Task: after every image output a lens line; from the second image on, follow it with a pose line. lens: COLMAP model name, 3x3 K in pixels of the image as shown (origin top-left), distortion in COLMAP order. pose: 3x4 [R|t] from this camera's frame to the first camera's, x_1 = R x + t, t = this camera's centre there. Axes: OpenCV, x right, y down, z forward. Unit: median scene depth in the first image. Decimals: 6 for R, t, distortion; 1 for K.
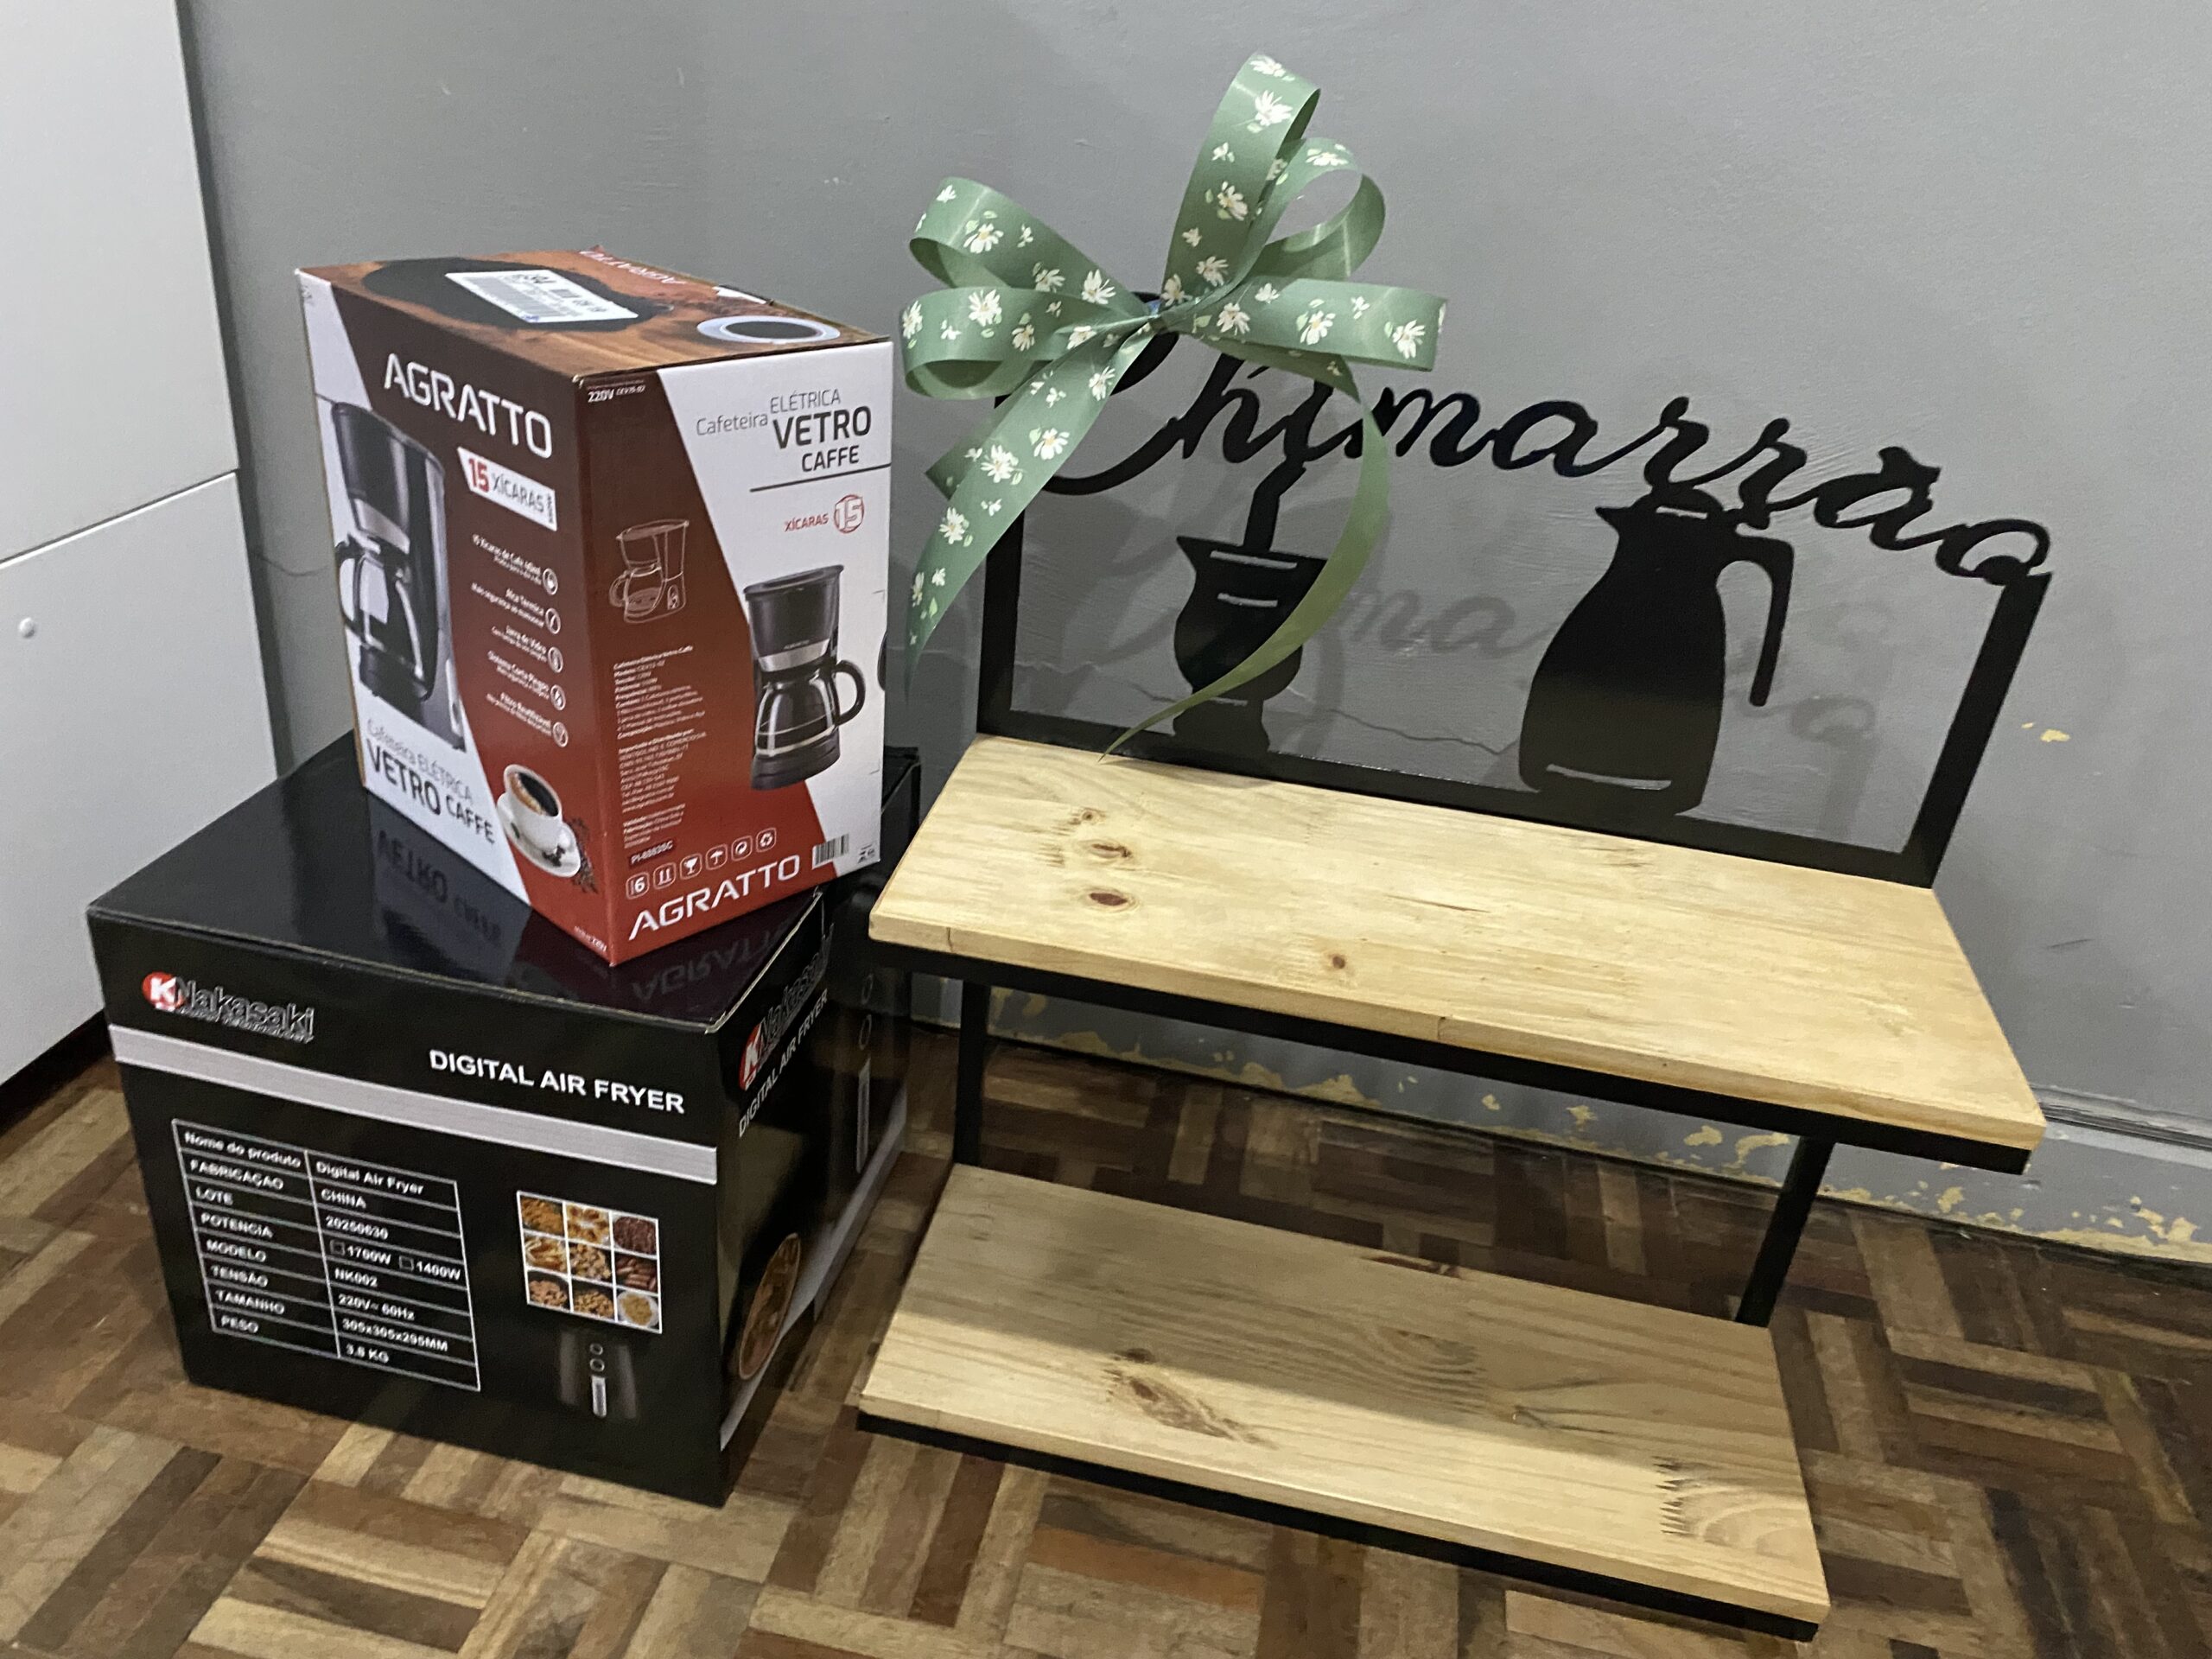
lens RADIAL K [[1686.7, 0, 1105.0], [0, 1686.7, 834.6], [0, 0, 1]] dist [0.024356, -0.028179]
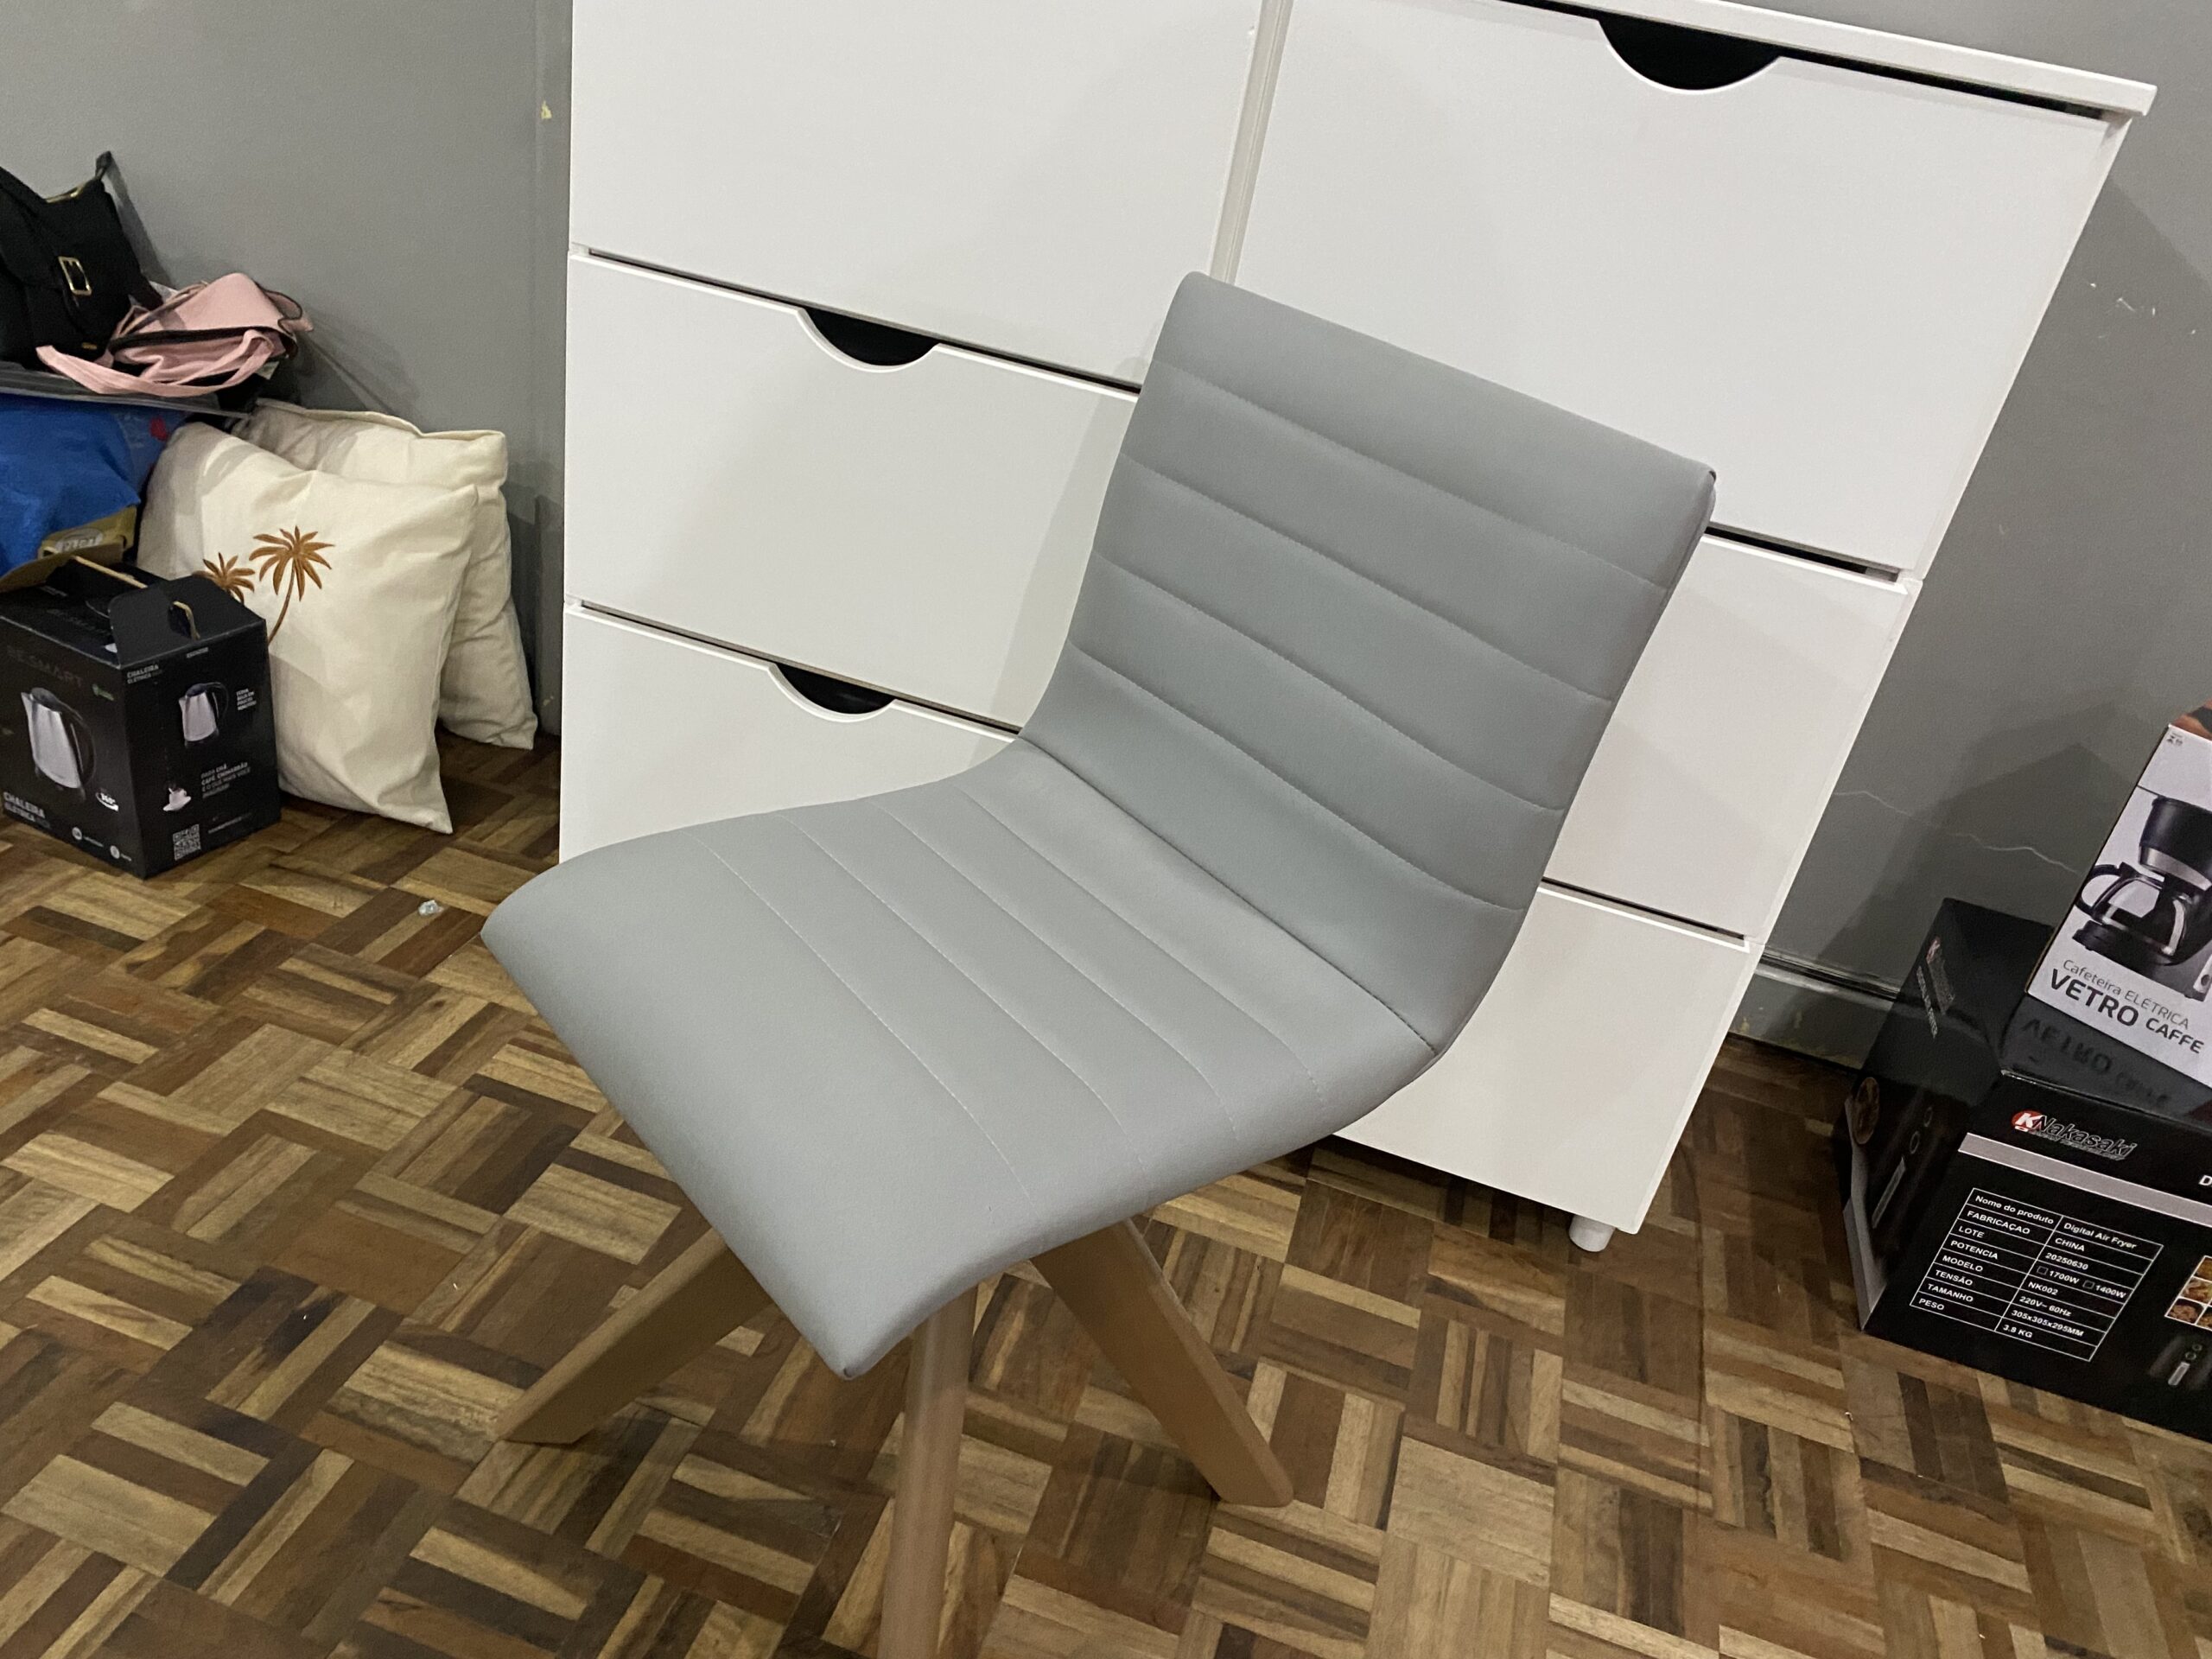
lens RADIAL K [[1686.7, 0, 1107.6], [0, 1686.7, 824.7], [0, 0, 1]] dist [0.024356, -0.028179]
pose [[0.993755, 0.104755, -0.038430, -1.393171], [-0.104150, 0.994409, 0.017429, -0.137140], [0.040041, -0.013318, 0.999109, -0.752729]]
